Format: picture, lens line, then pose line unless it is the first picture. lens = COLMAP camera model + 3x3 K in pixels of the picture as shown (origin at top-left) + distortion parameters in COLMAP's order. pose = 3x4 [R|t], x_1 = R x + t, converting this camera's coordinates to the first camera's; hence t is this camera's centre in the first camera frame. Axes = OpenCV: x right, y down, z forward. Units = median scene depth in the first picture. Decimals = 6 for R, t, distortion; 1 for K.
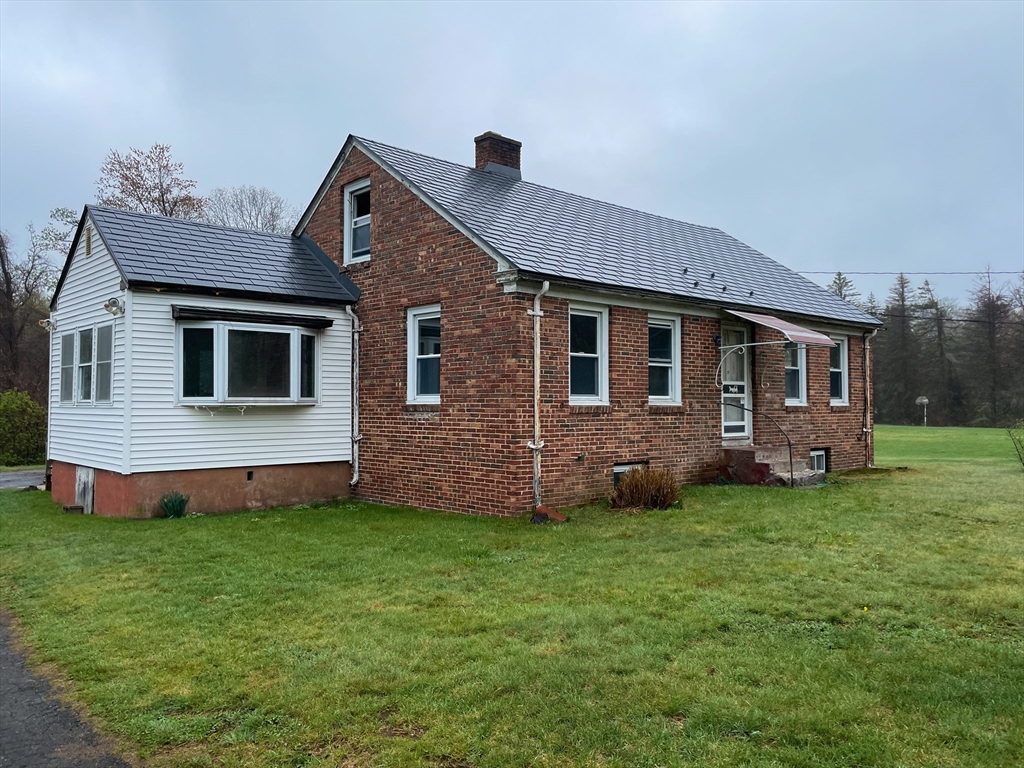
lens RADIAL K [[808.4, 0, 514.3], [0, 808.4, 371.6], [0, 0, 1]] dist [0.096431, -0.121831]
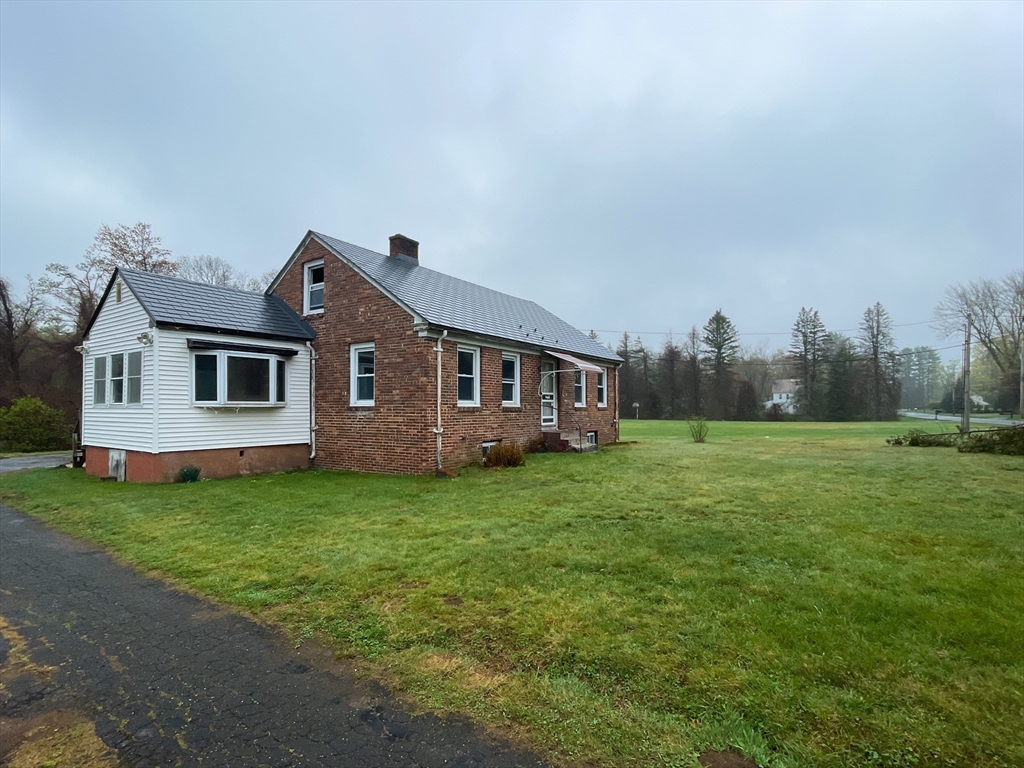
lens RADIAL K [[514.6, 0, 512.6], [0, 514.6, 395.3], [0, 0, 1]] dist [0.029234, -0.032111]
pose [[0.973455, 0.003804, 0.228849, -0.057516], [-0.007300, 0.999869, 0.014433, 0.002967], [-0.228764, -0.015721, 0.973355, -0.039736]]
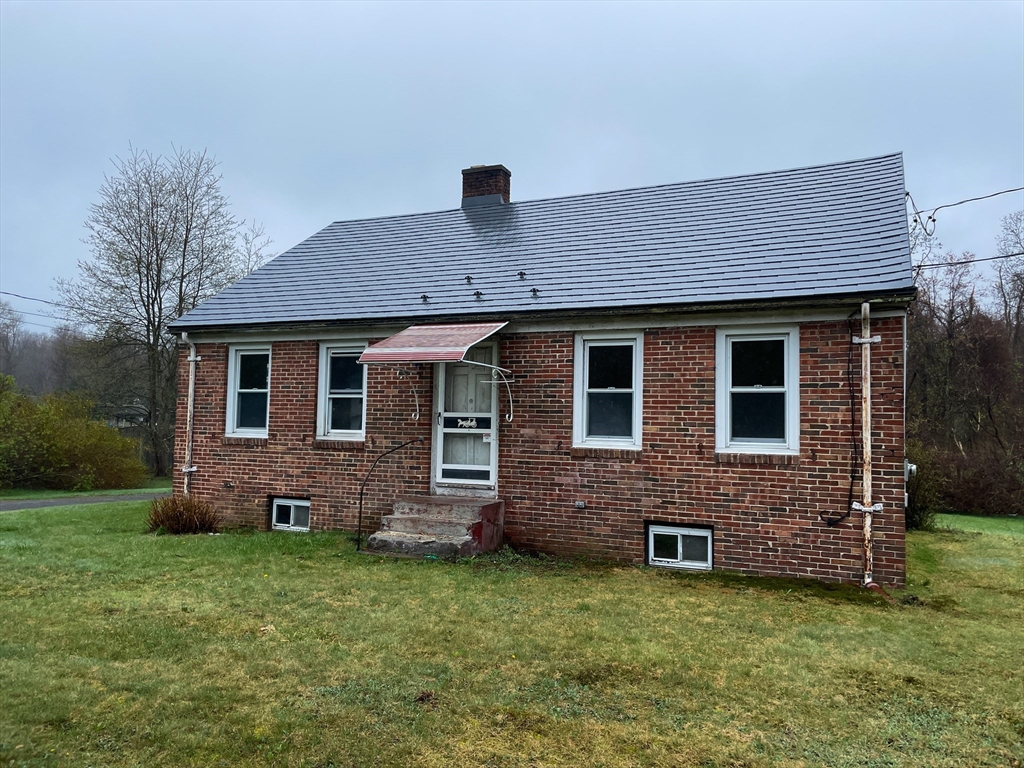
lens RADIAL K [[781.2, 0, 513.5], [0, 781.2, 376.6], [0, 0, 1]] dist [0.091035, -0.096844]
pose [[0.374481, -0.052392, -0.925753, 1.138609], [0.017148, 0.998623, -0.049580, 0.017905], [0.927076, 0.002692, 0.374863, 0.886790]]
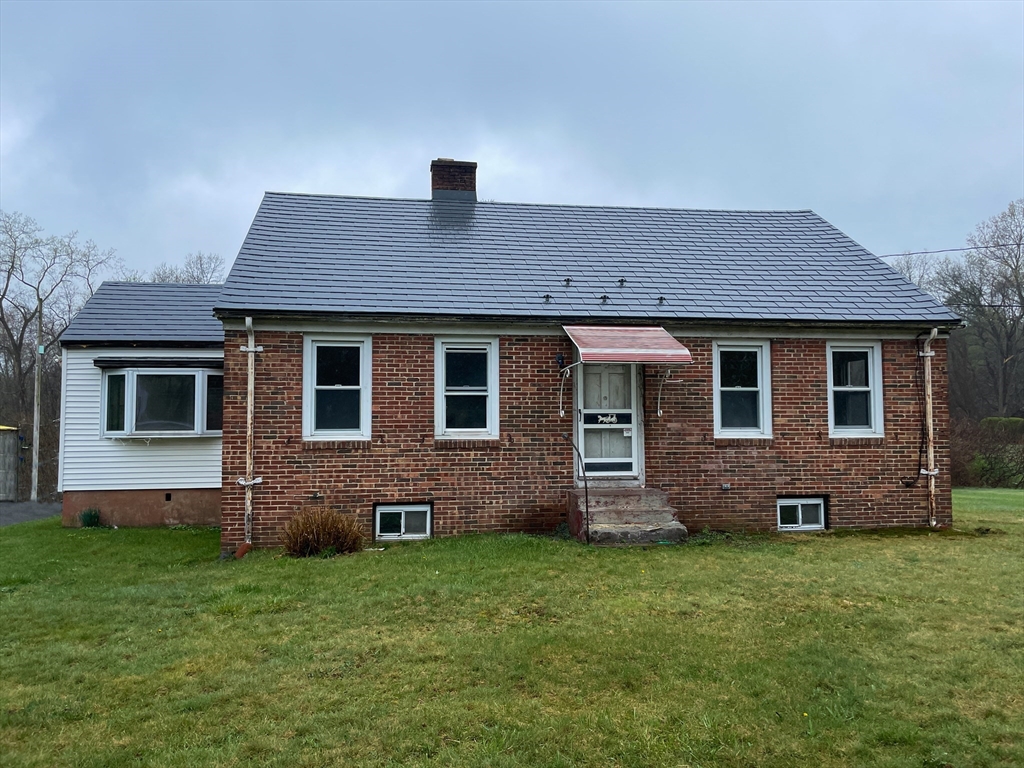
lens RADIAL K [[781.2, 0, 513.5], [0, 781.2, 376.6], [0, 0, 1]] dist [0.091035, -0.096844]
pose [[0.825596, -0.035763, -0.563127, 0.745211], [0.026965, 0.999350, -0.023933, -0.005414], [0.563616, 0.004574, 0.826024, 0.335675]]
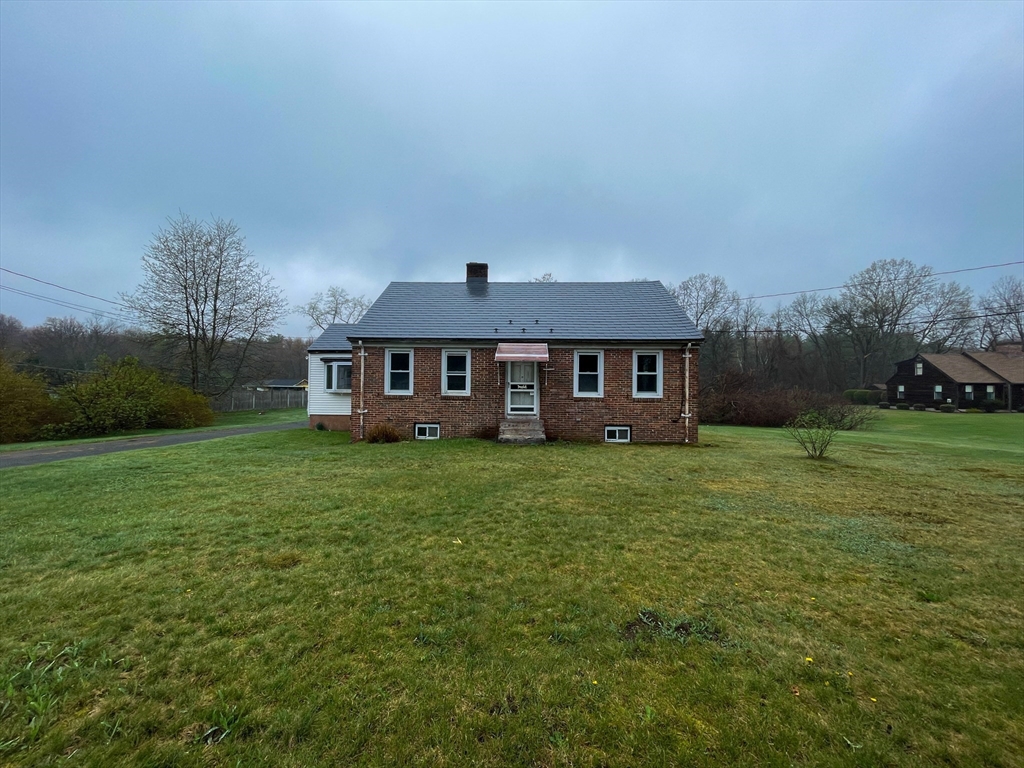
lens RADIAL K [[412.9, 0, 508.8], [0, 412.9, 381.2], [0, 0, 1]] dist [0.022663, -0.015922]
pose [[0.704479, -0.004474, -0.709711, 1.026561], [0.018800, 0.999747, 0.012360, -0.002318], [0.709476, -0.022050, 0.704384, 0.409327]]
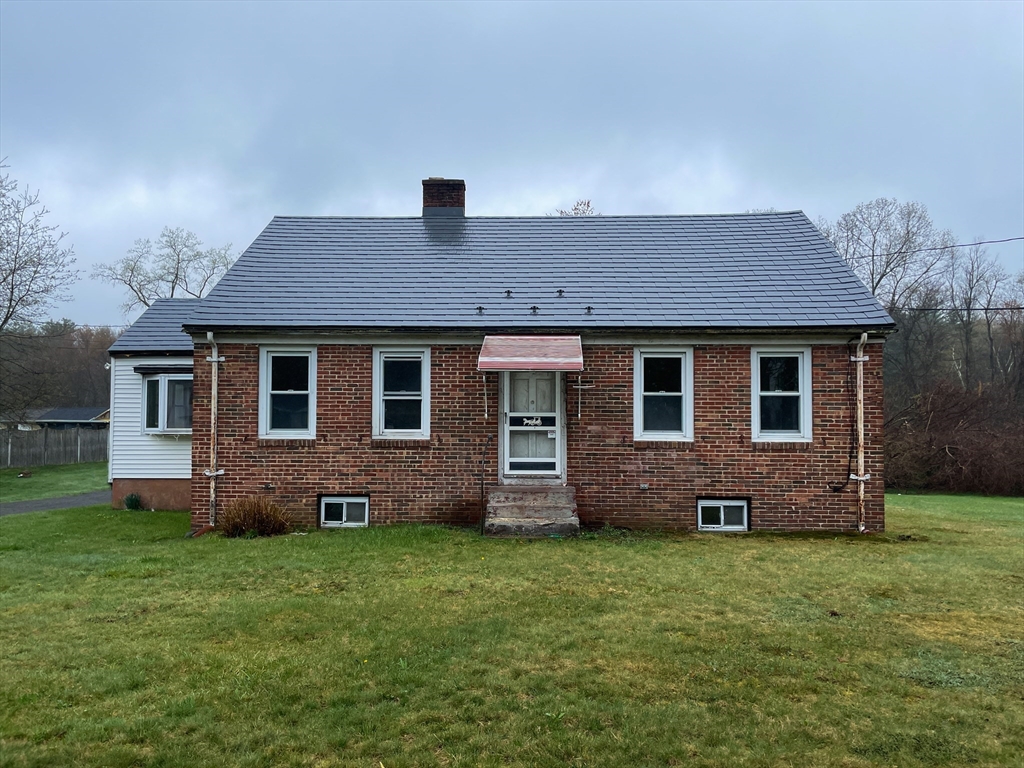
lens RADIAL K [[787.2, 0, 513.6], [0, 787.2, 389.5], [0, 0, 1]] dist [0.097786, -0.114261]
pose [[0.706296, -0.024617, -0.707488, 1.007600], [0.024526, 0.999646, -0.010298, -0.005809], [0.707492, -0.010078, 0.706650, 0.438544]]
